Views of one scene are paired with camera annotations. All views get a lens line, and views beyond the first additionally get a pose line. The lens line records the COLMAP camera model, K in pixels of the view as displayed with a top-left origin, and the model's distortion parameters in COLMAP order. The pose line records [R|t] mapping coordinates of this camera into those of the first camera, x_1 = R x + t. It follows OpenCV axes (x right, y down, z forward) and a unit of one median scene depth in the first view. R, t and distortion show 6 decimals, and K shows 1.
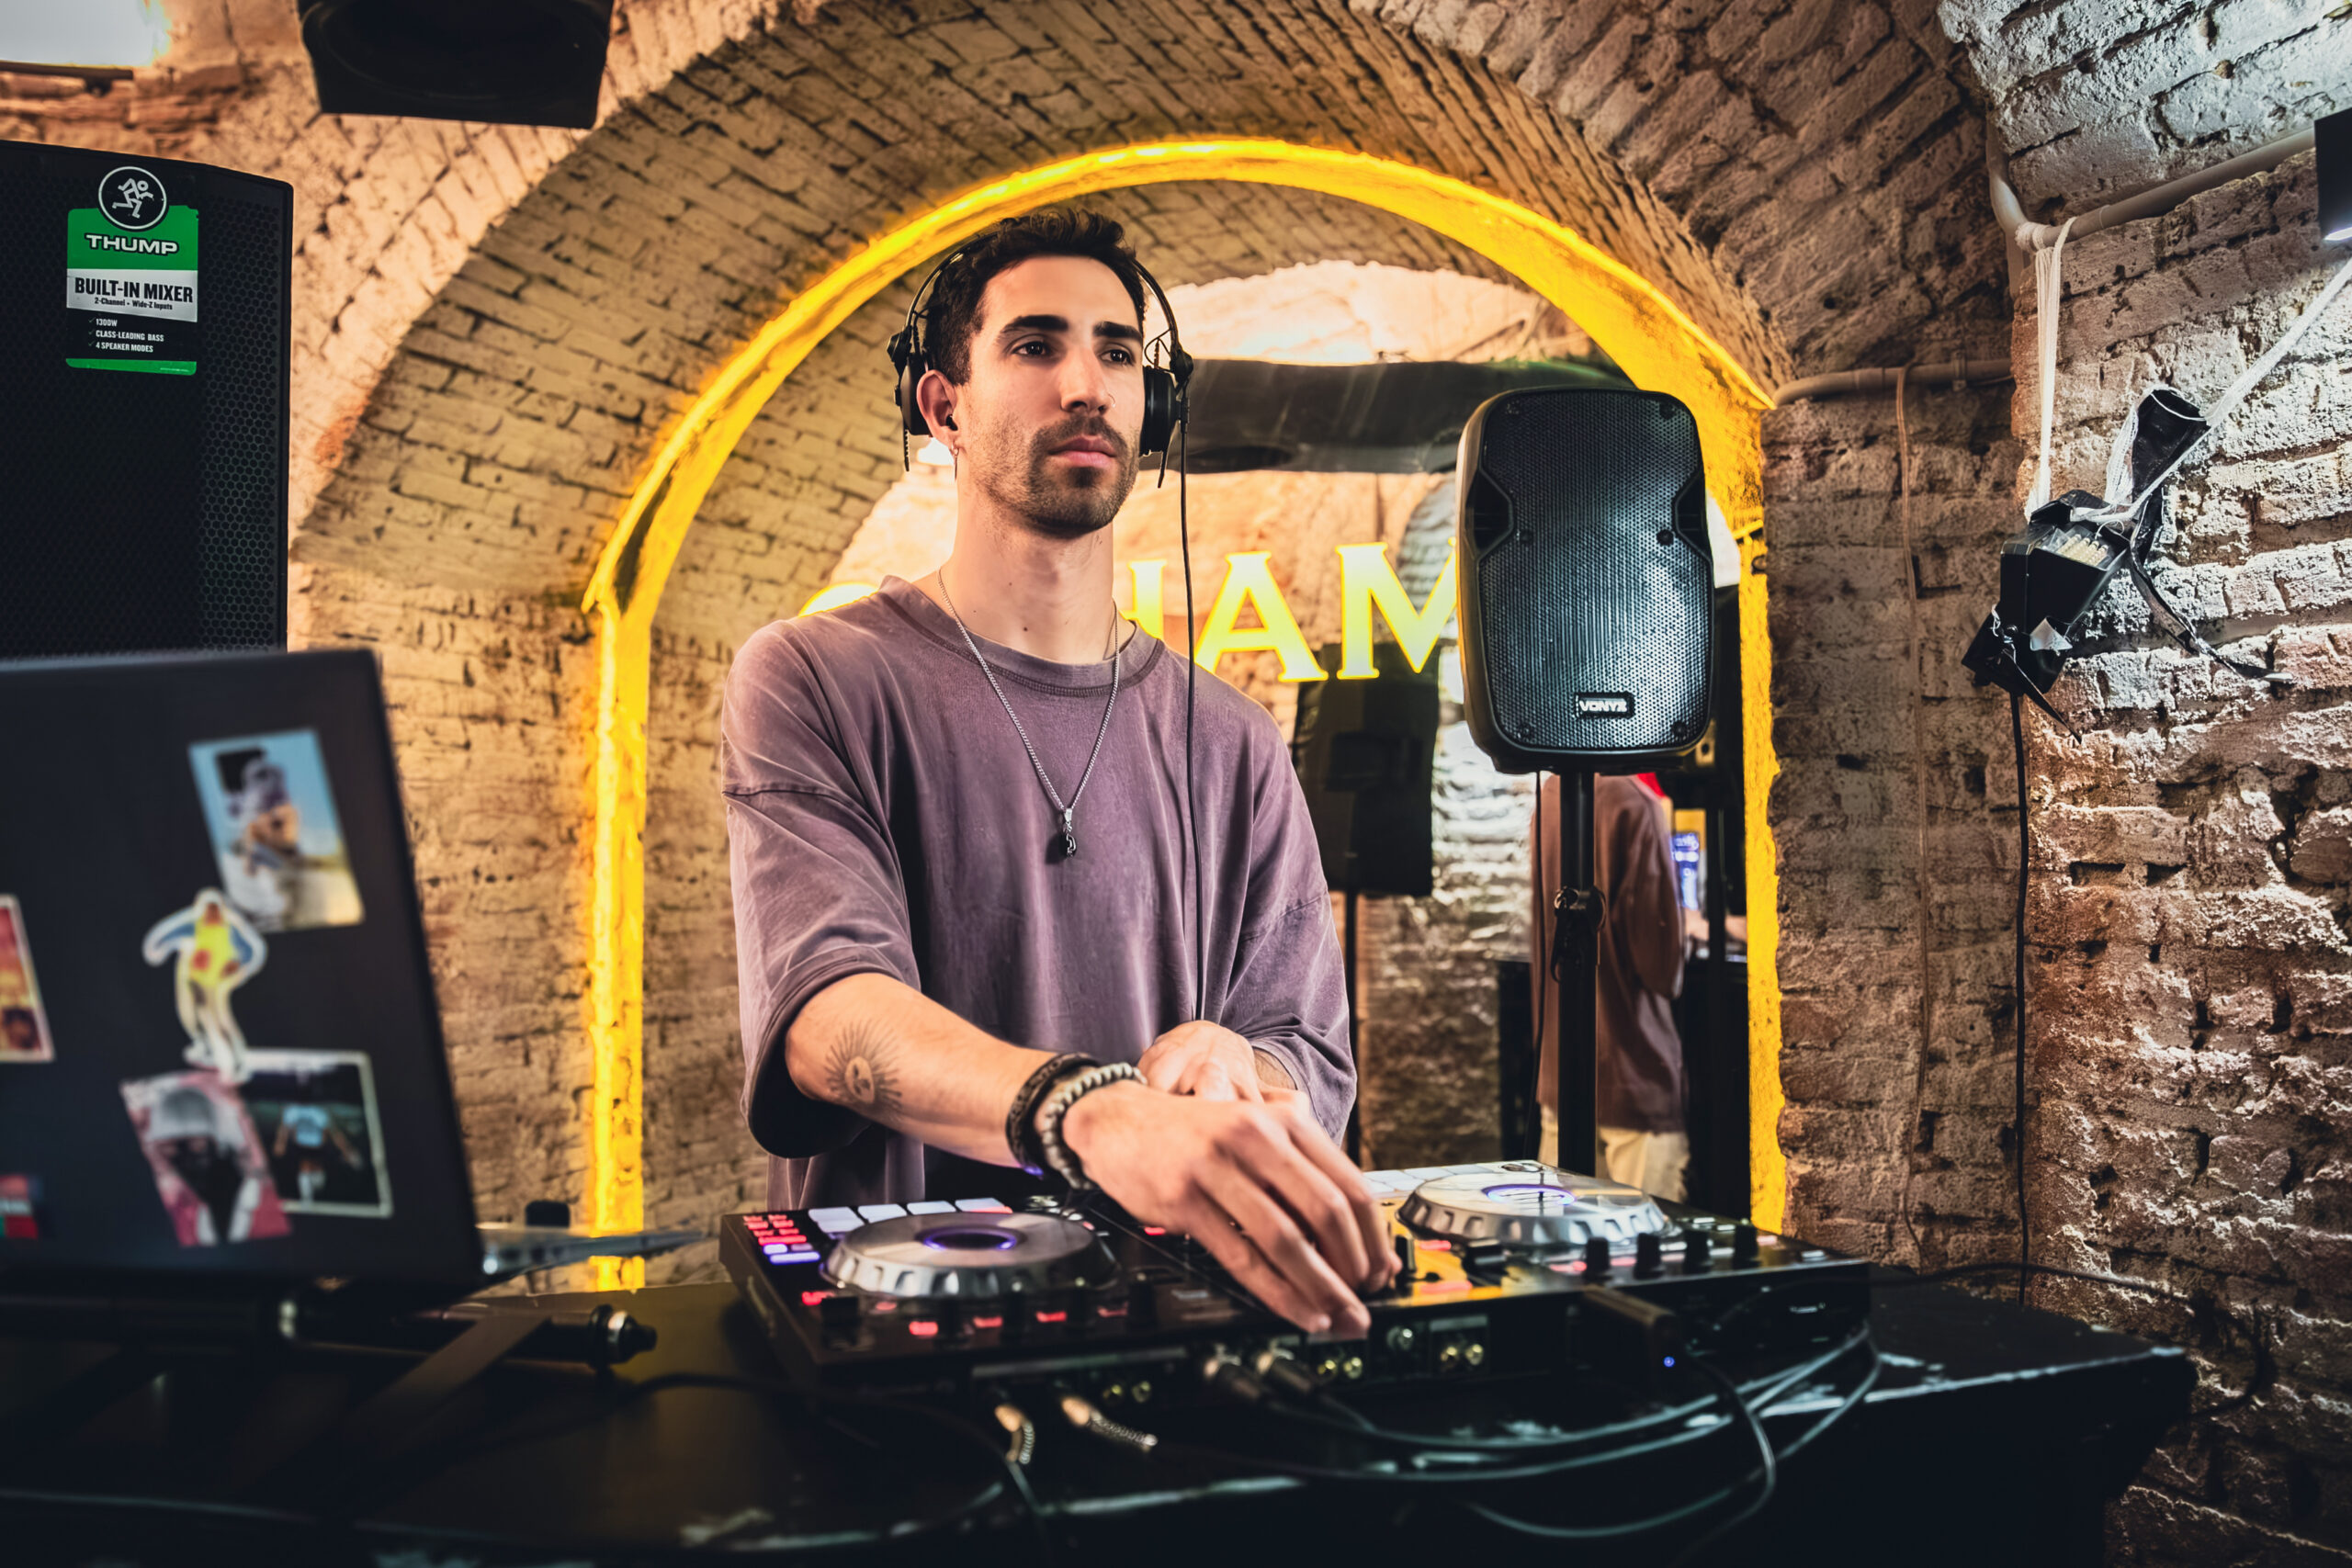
lens RADIAL K [[1982.2, 0, 1075.9], [0, 1982.2, 726.7], [0, 0, 1]] dist [-0.078174, 0.020468]
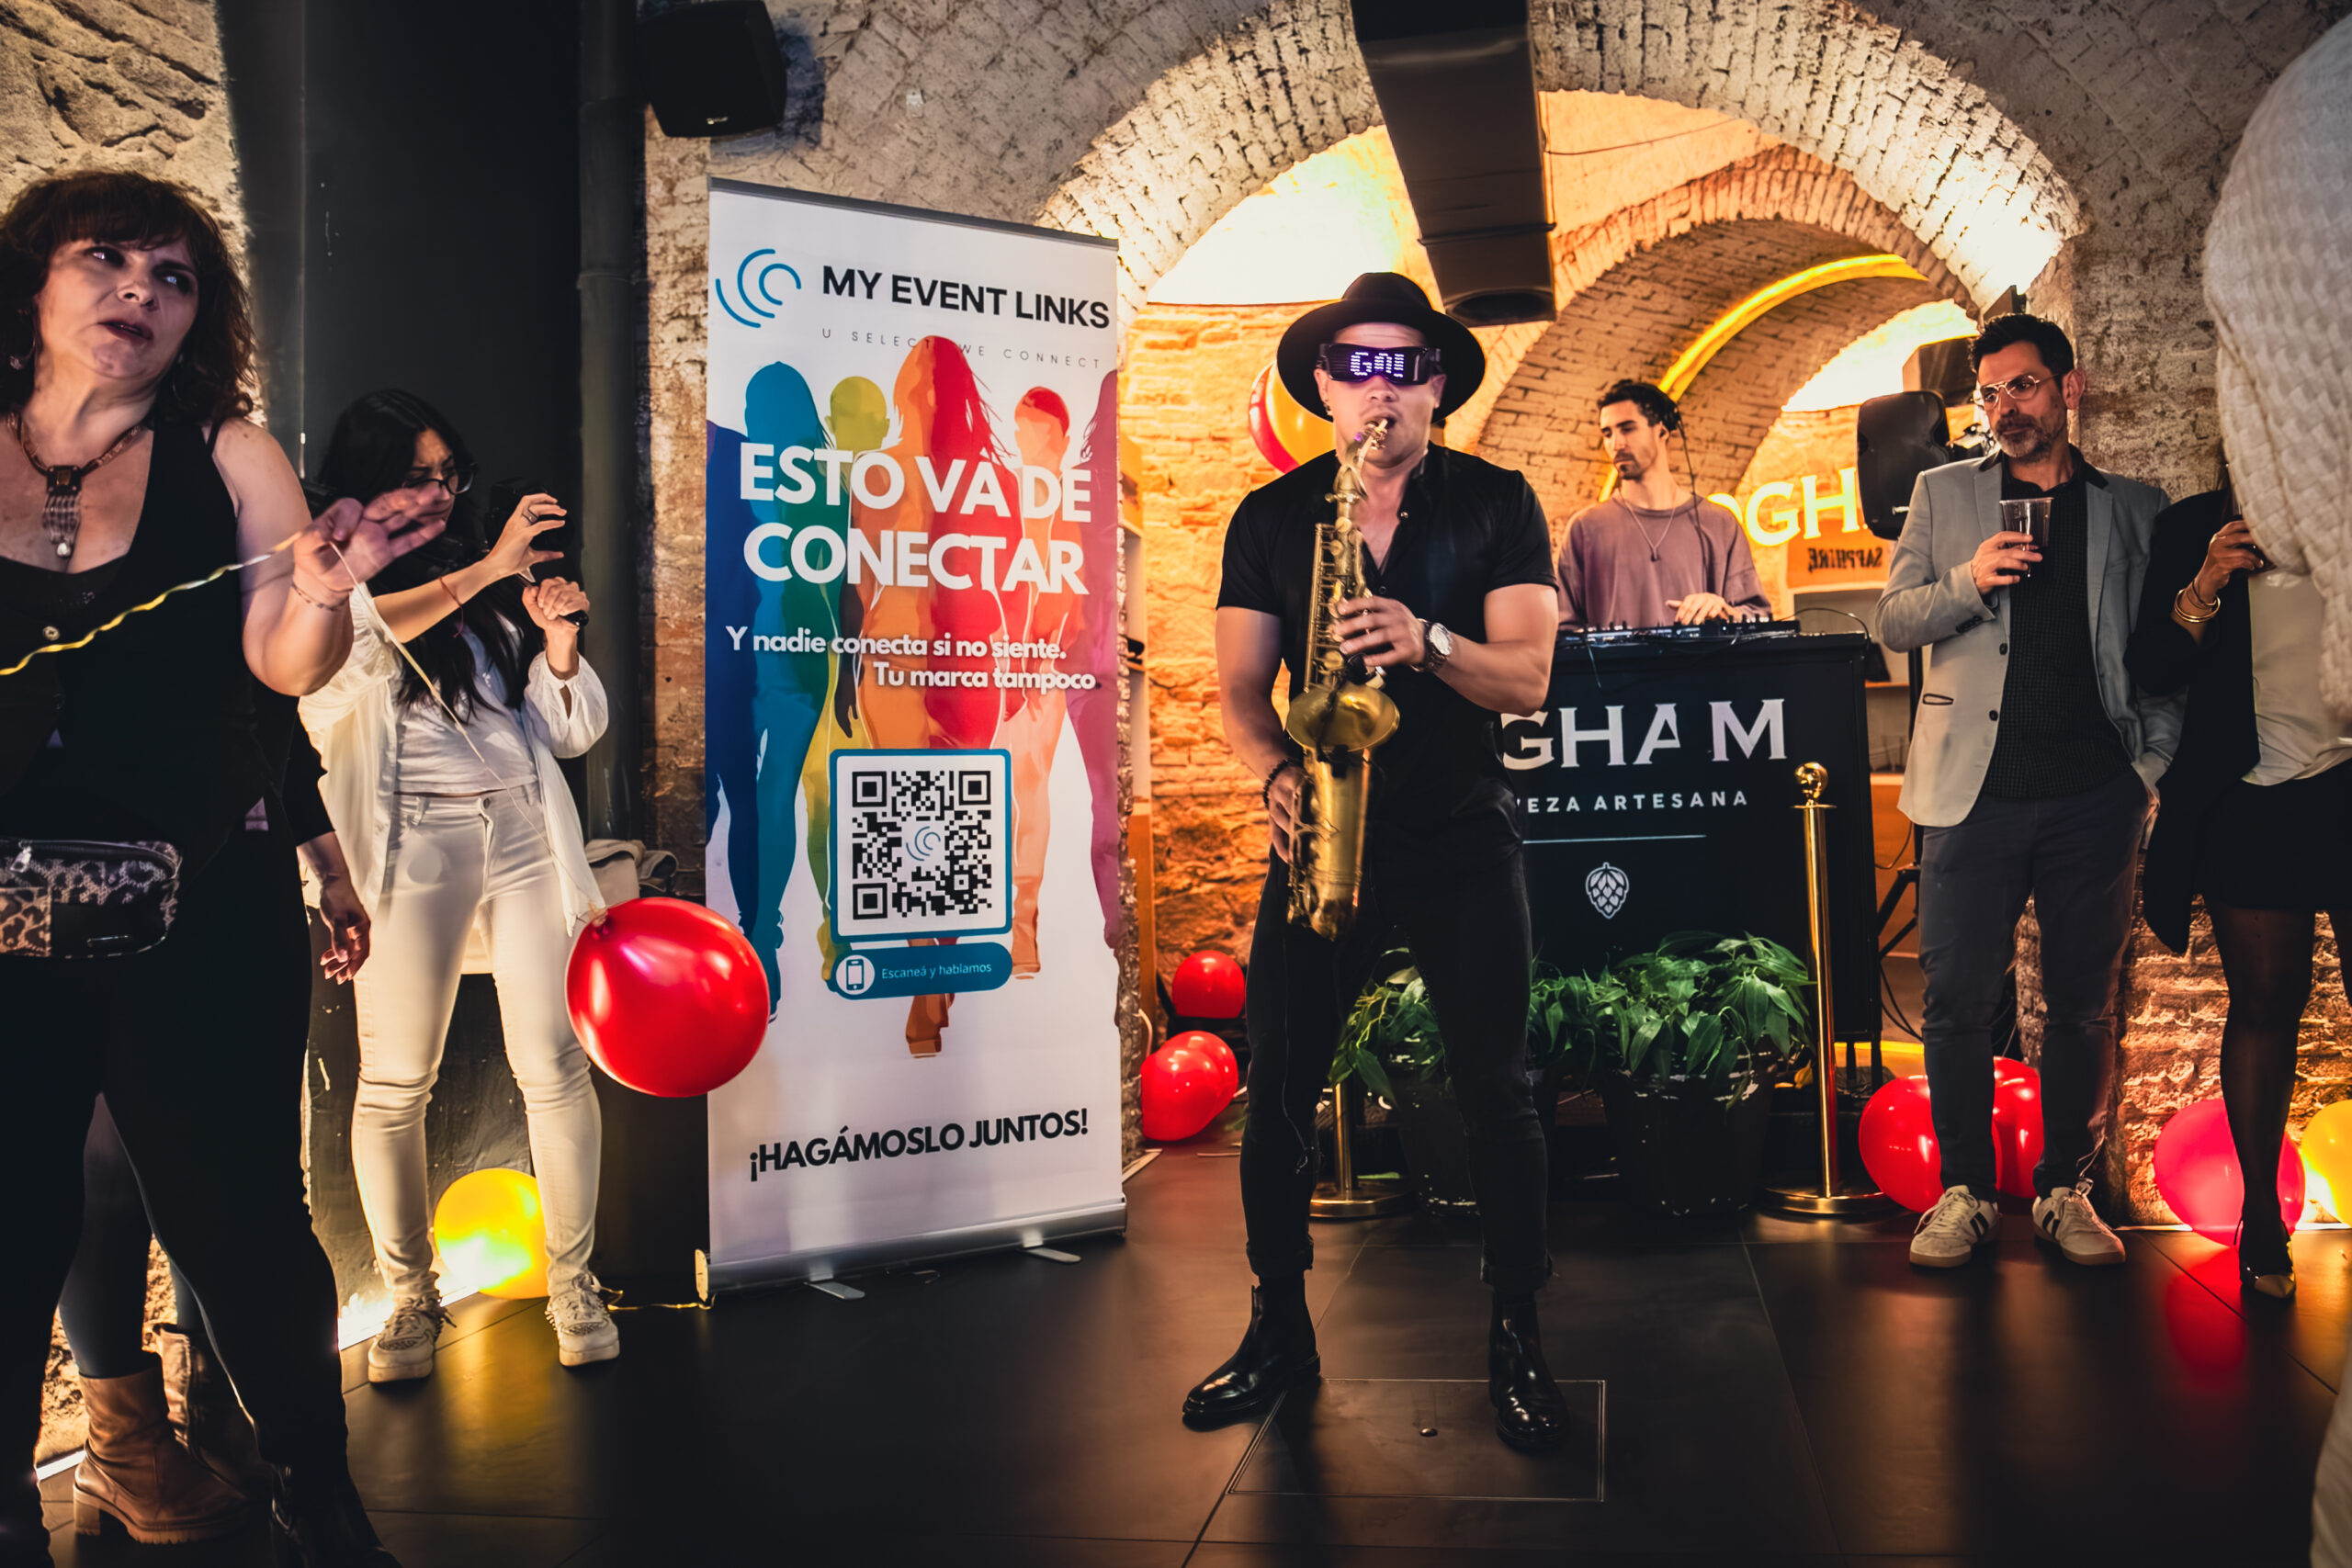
lens RADIAL K [[1918.1, 0, 1274.6], [0, 1918.1, 676.4], [0, 0, 1]] dist [-0.096576, 0.050362]
pose [[0.888141, -0.057387, -0.455974, 0.360177], [0.060291, 0.998147, -0.008188, 0.099940], [0.455599, -0.020219, 0.889955, -0.928397]]
